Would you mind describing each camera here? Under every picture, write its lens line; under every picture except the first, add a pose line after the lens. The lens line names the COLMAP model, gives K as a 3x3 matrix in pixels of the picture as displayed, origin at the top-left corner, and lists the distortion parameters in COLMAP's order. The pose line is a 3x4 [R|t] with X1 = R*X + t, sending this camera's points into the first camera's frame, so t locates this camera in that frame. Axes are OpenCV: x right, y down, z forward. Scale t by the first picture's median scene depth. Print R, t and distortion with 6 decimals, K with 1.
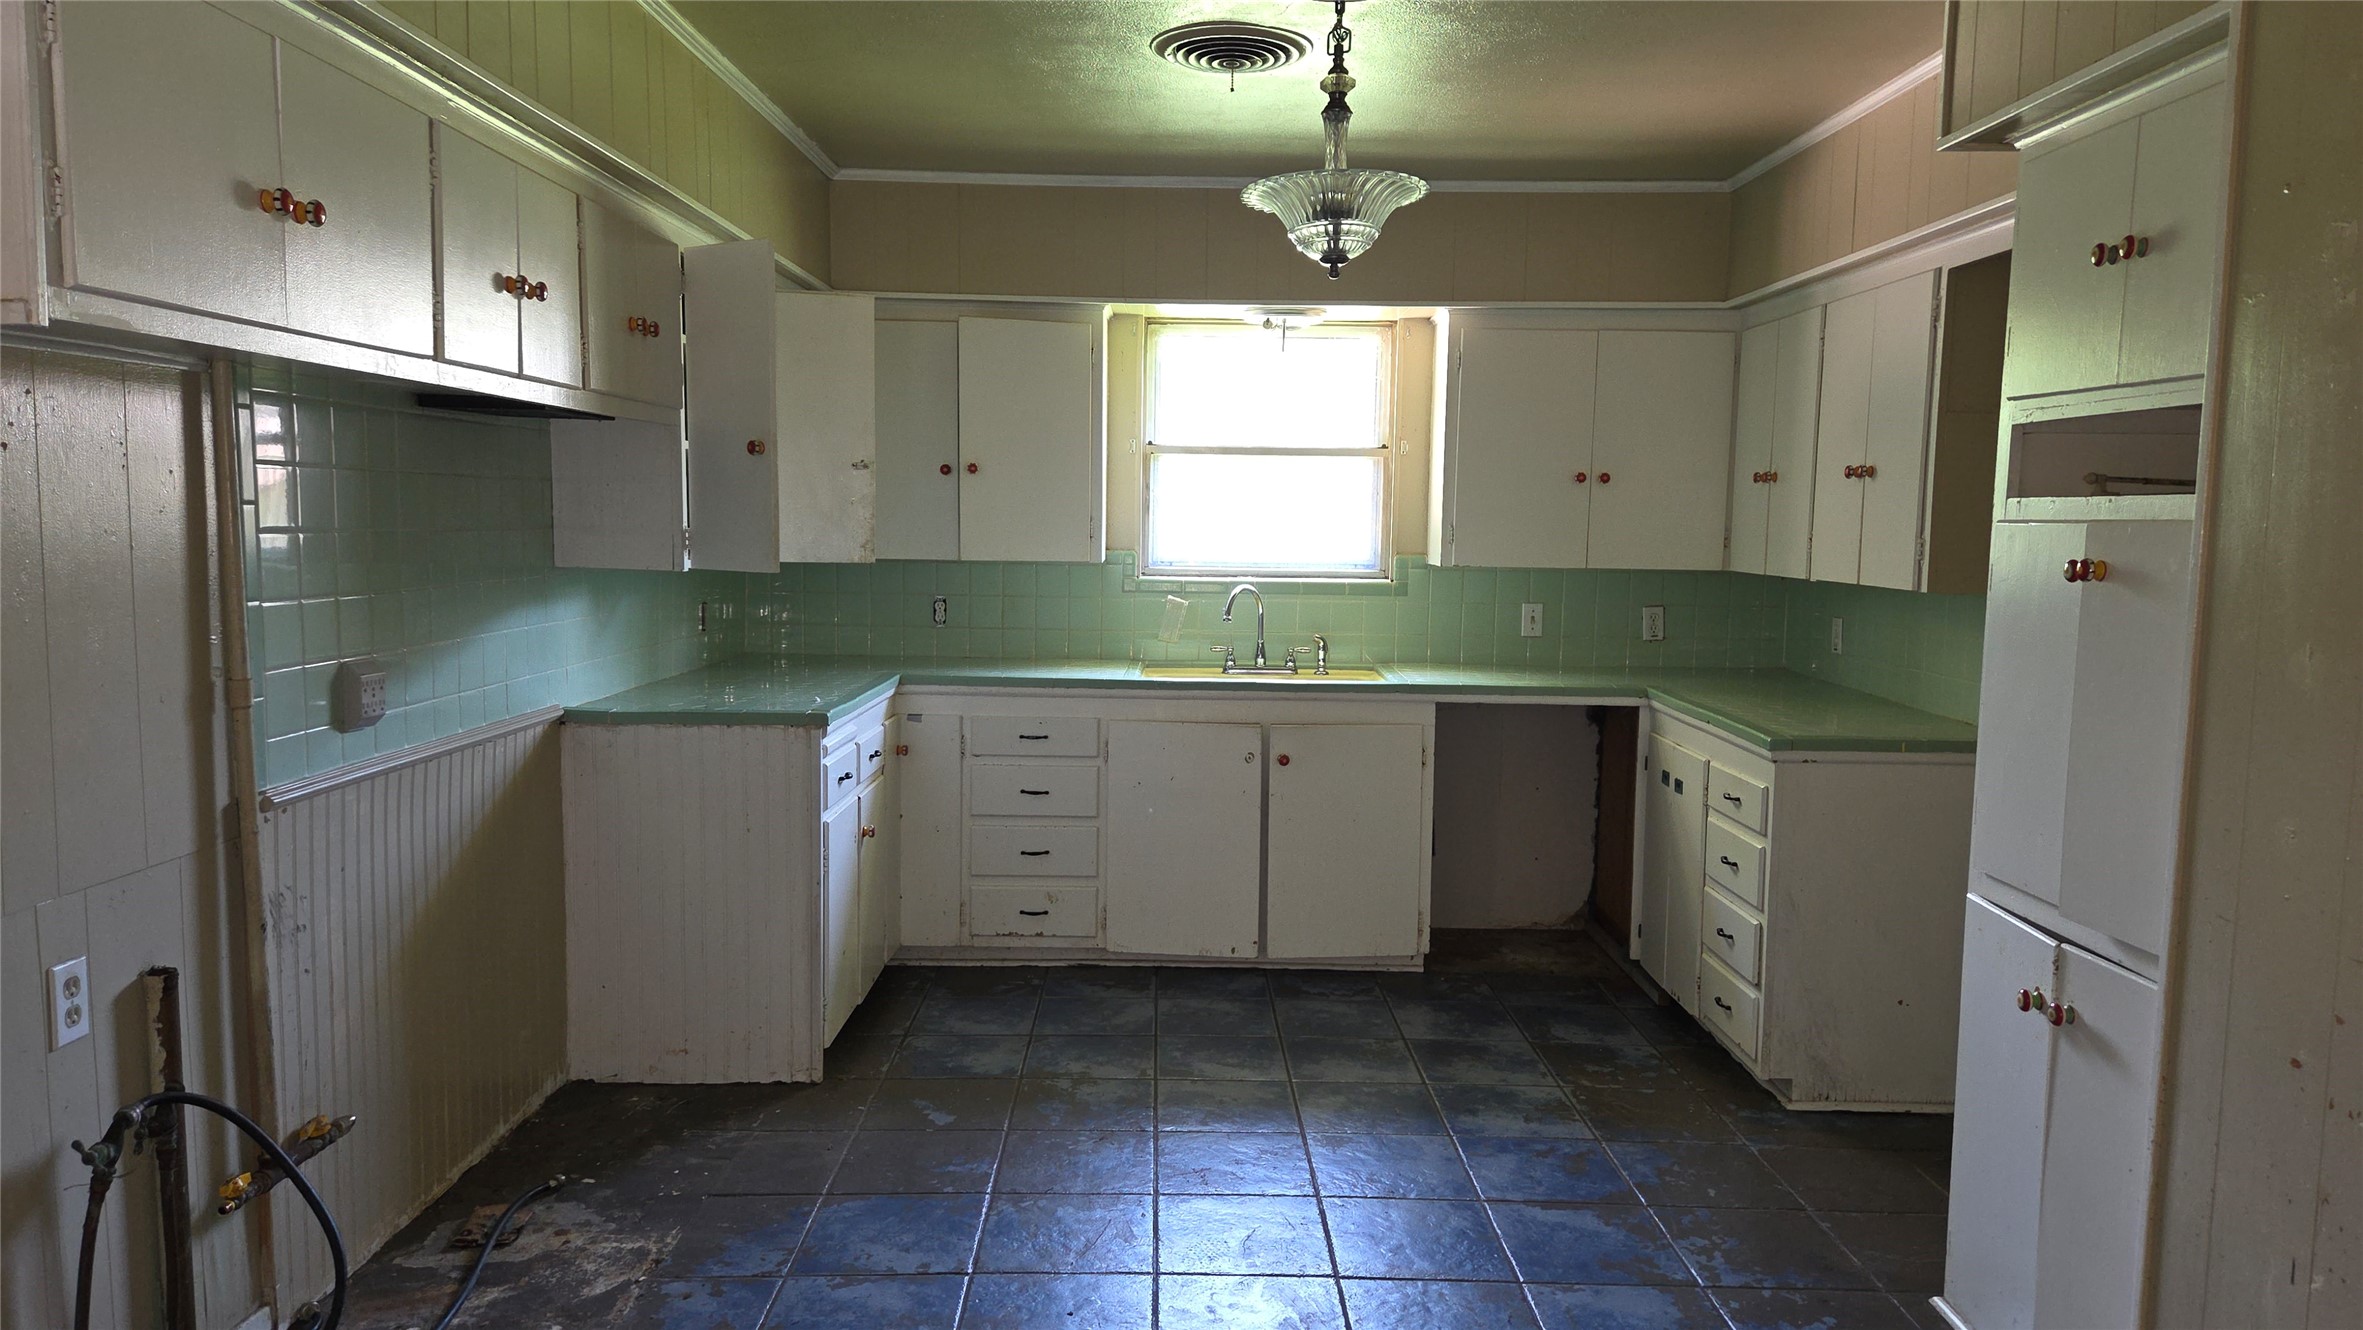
lens RADIAL K [[1566.1, 0, 1184.7], [0, 1566.1, 648.1], [0, 0, 1]] dist [0.080826, -0.074774]
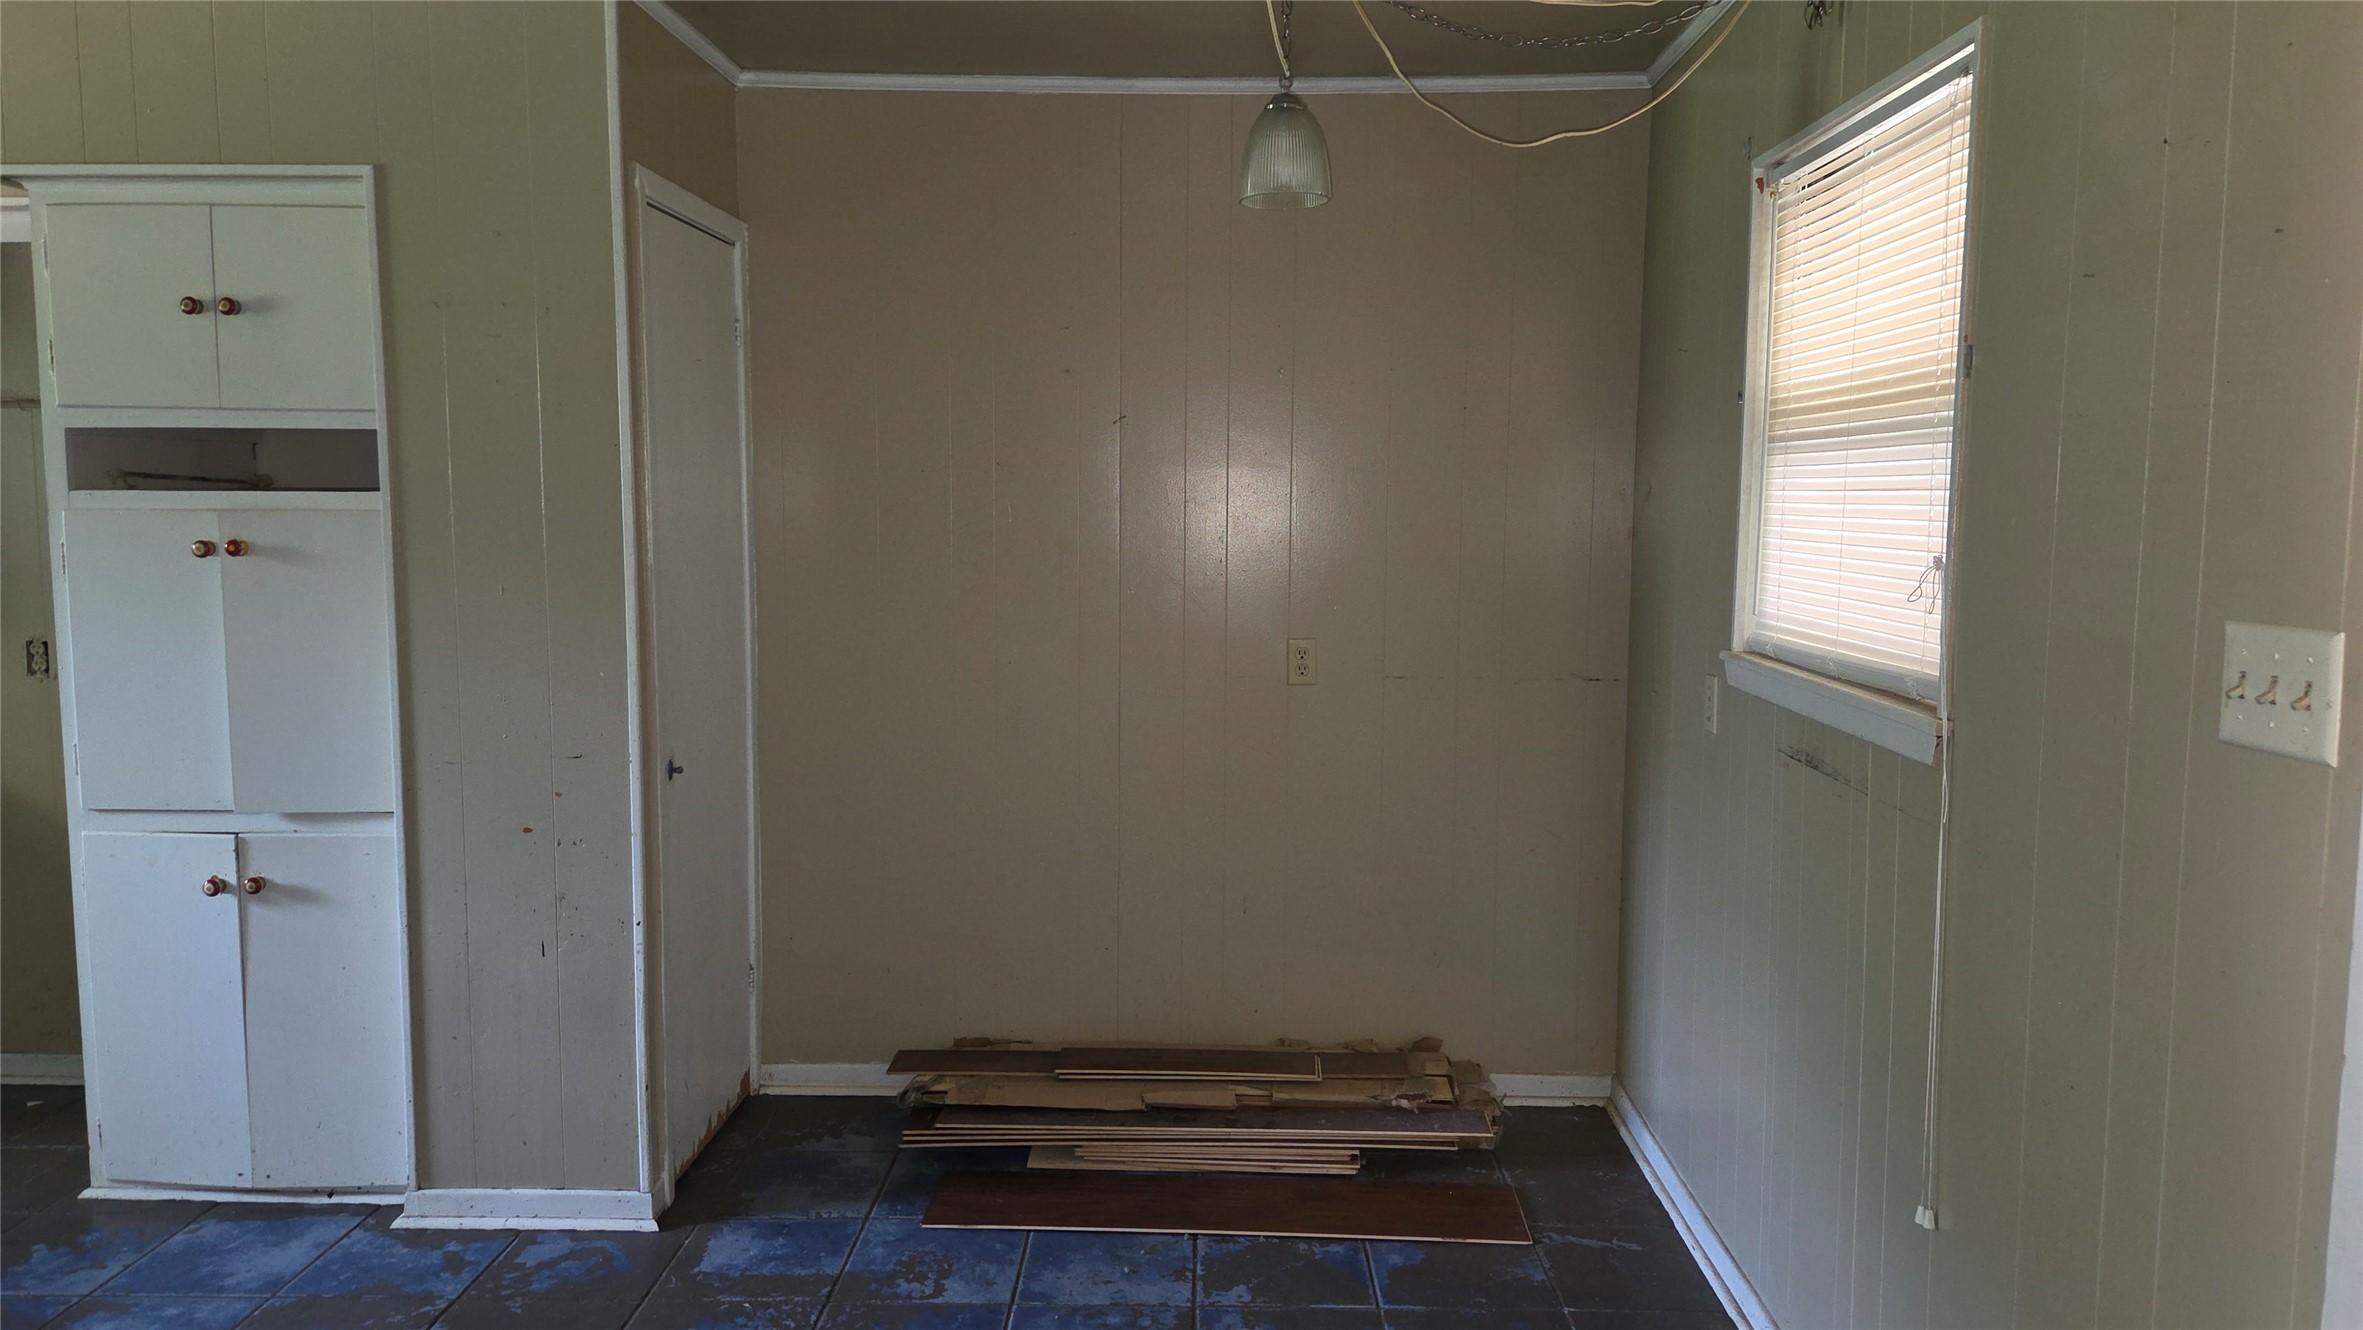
lens RADIAL K [[1566.1, 0, 1184.7], [0, 1566.1, 648.1], [0, 0, 1]] dist [0.080826, -0.074774]
pose [[0.035367, -0.107579, 0.993567, -0.713519], [0.084033, 0.990988, 0.104309, -0.037889], [-0.995835, 0.079803, 0.044089, 0.161703]]
